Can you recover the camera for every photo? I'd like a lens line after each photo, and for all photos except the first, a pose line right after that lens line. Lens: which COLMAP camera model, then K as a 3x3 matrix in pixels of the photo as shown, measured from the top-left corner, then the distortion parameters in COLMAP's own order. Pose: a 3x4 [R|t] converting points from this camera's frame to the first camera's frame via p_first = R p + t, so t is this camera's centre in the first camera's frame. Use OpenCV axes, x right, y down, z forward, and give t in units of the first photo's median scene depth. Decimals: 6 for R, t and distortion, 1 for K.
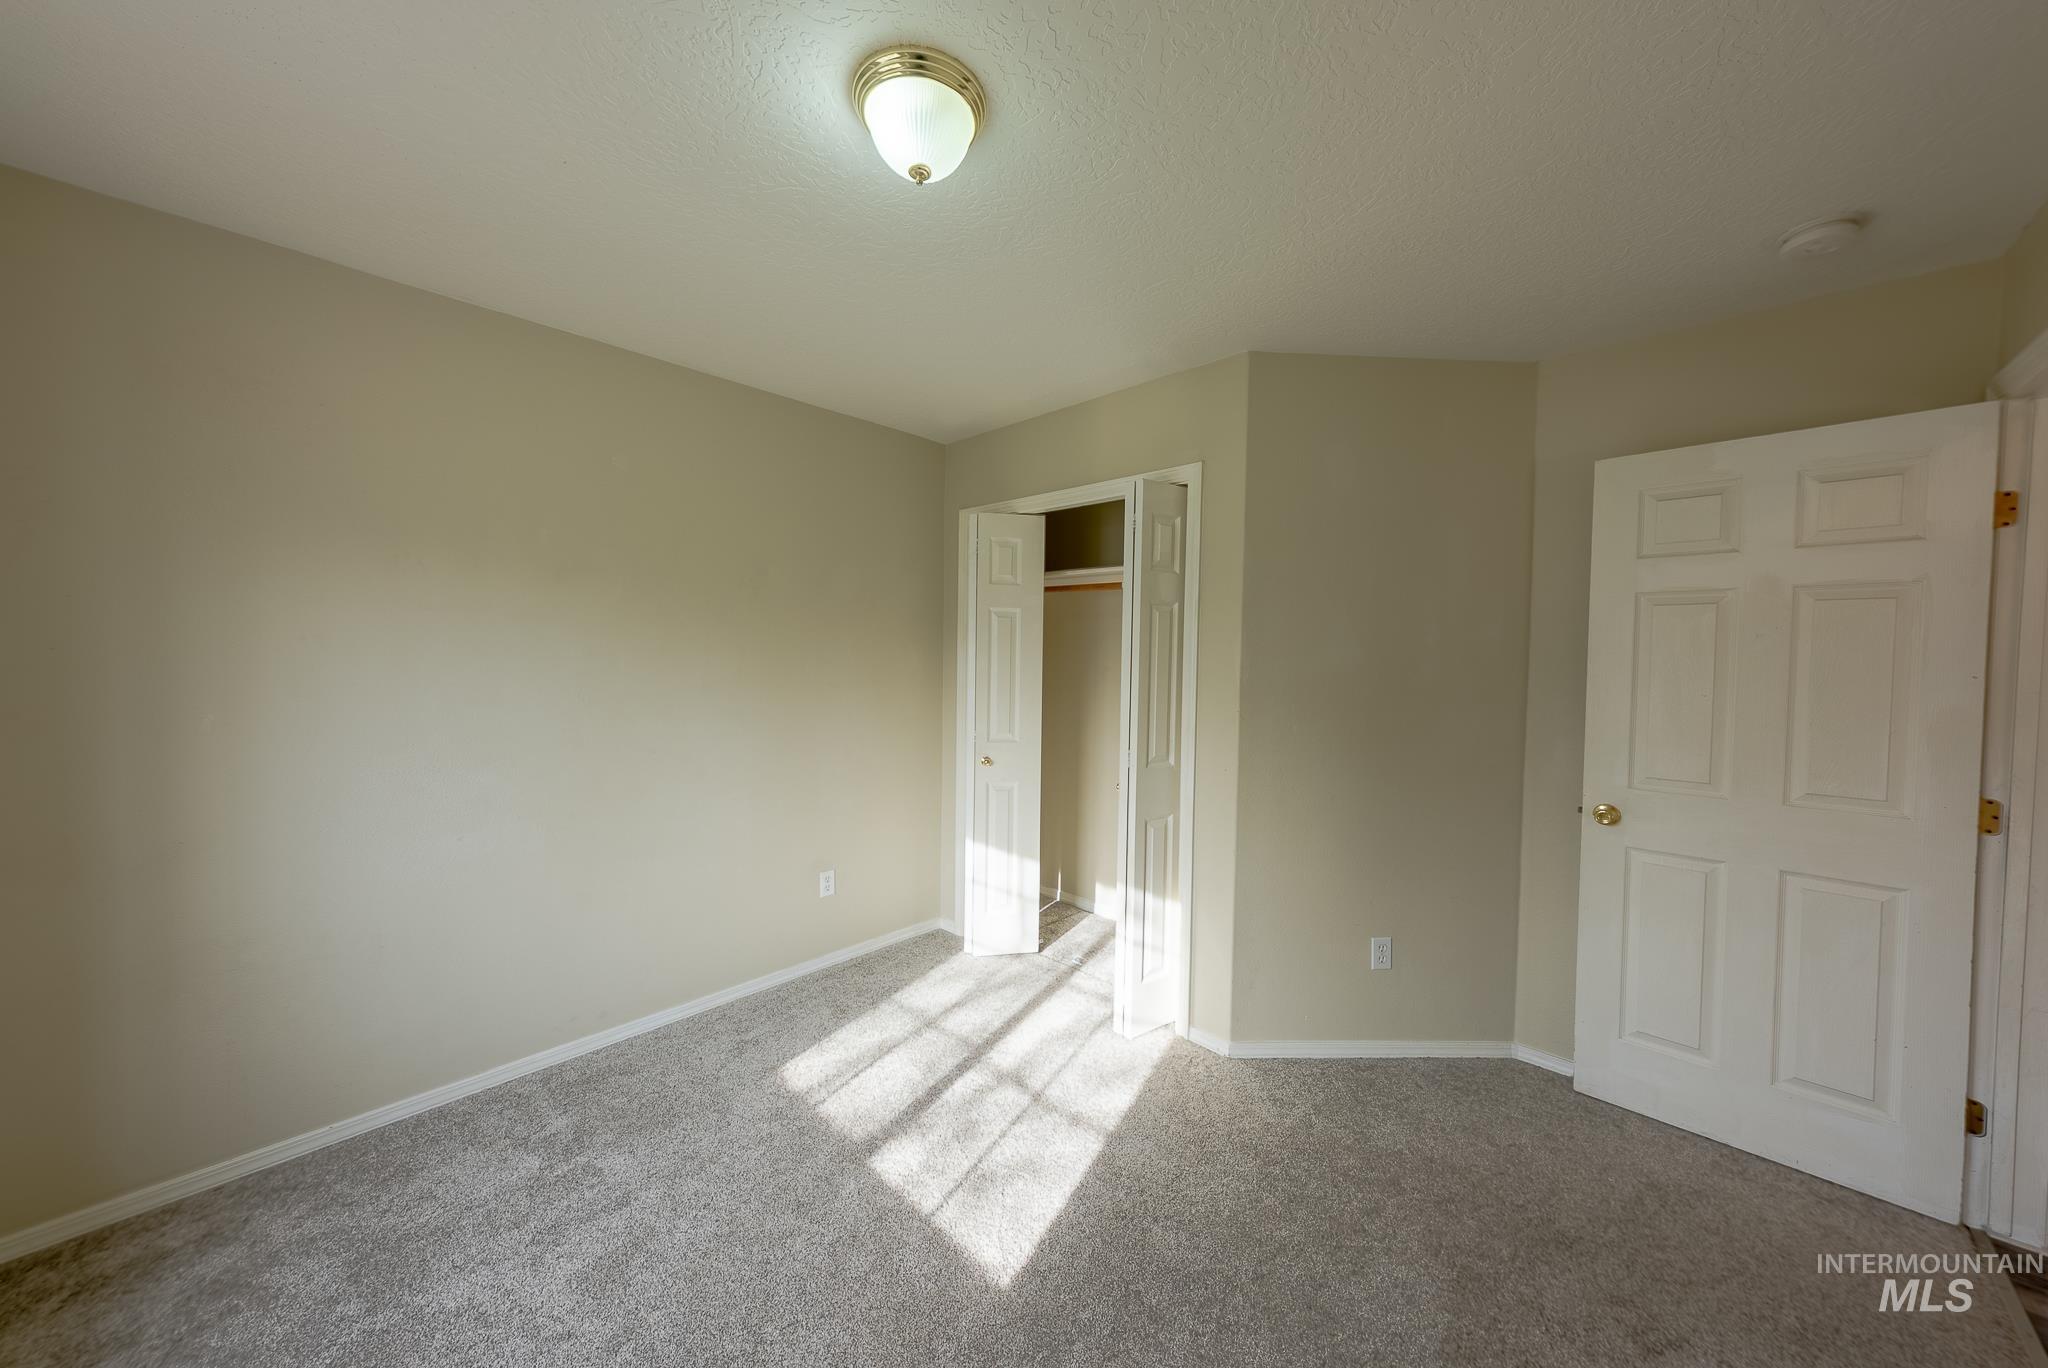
lens RADIAL K [[709.2, 0, 1026.8], [0, 709.2, 666.4], [0, 0, 1]] dist [-0.000400, 0.000041]
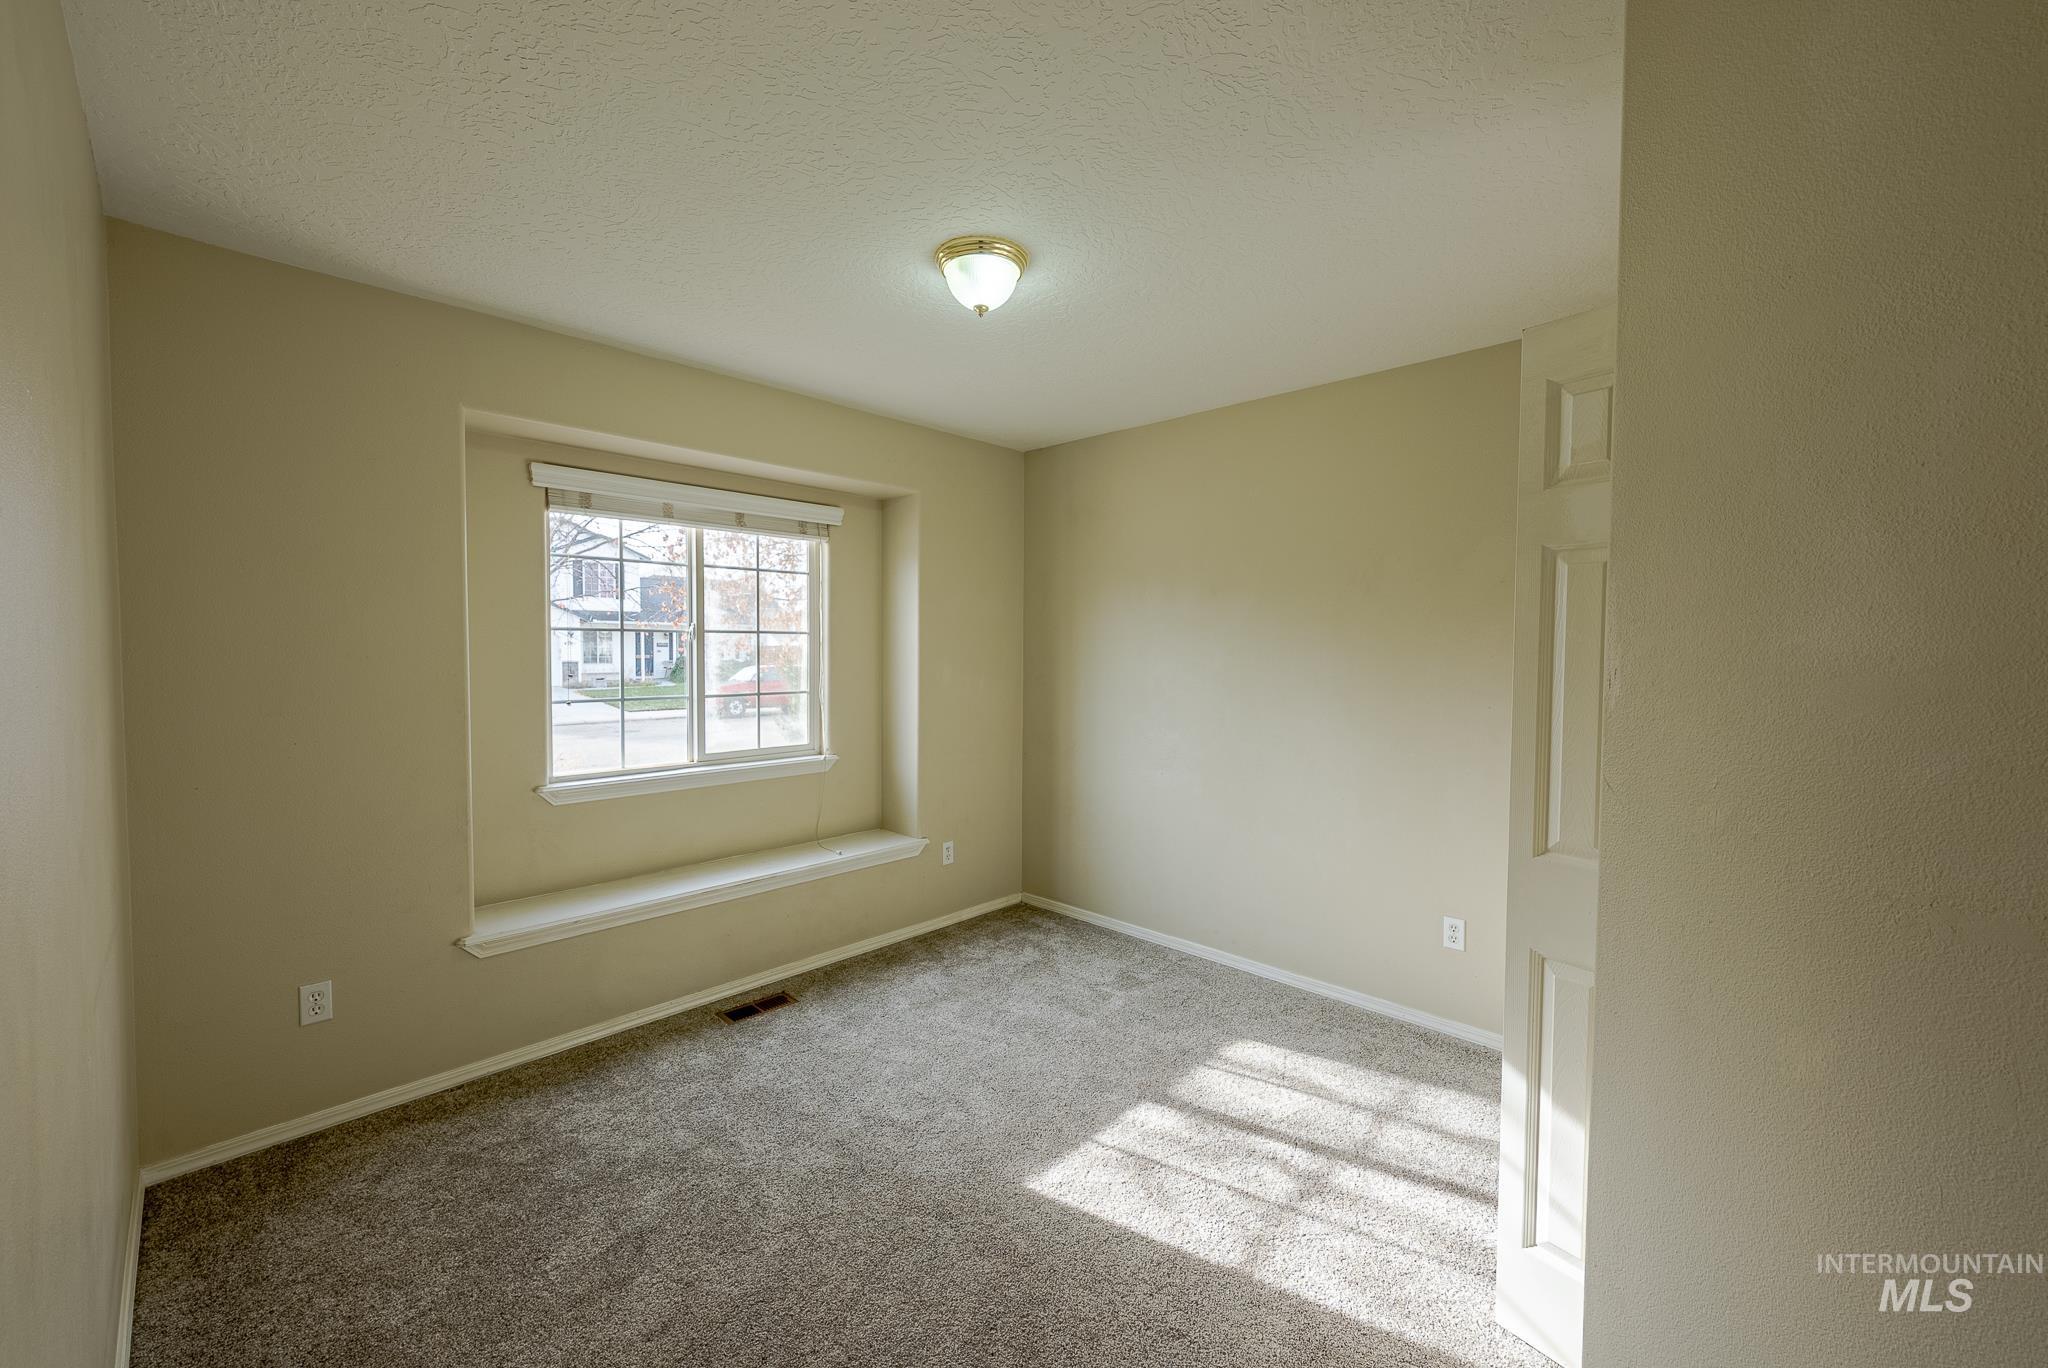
lens RADIAL K [[800.3, 0, 1027.2], [0, 800.3, 682.0], [0, 0, 1]] dist [0.001305, 0.000074]
pose [[-0.008374, 0.027148, -0.999596, 0.899032], [-0.037309, 0.998927, 0.027442, 0.009120], [0.999269, 0.037524, -0.007352, 0.701641]]
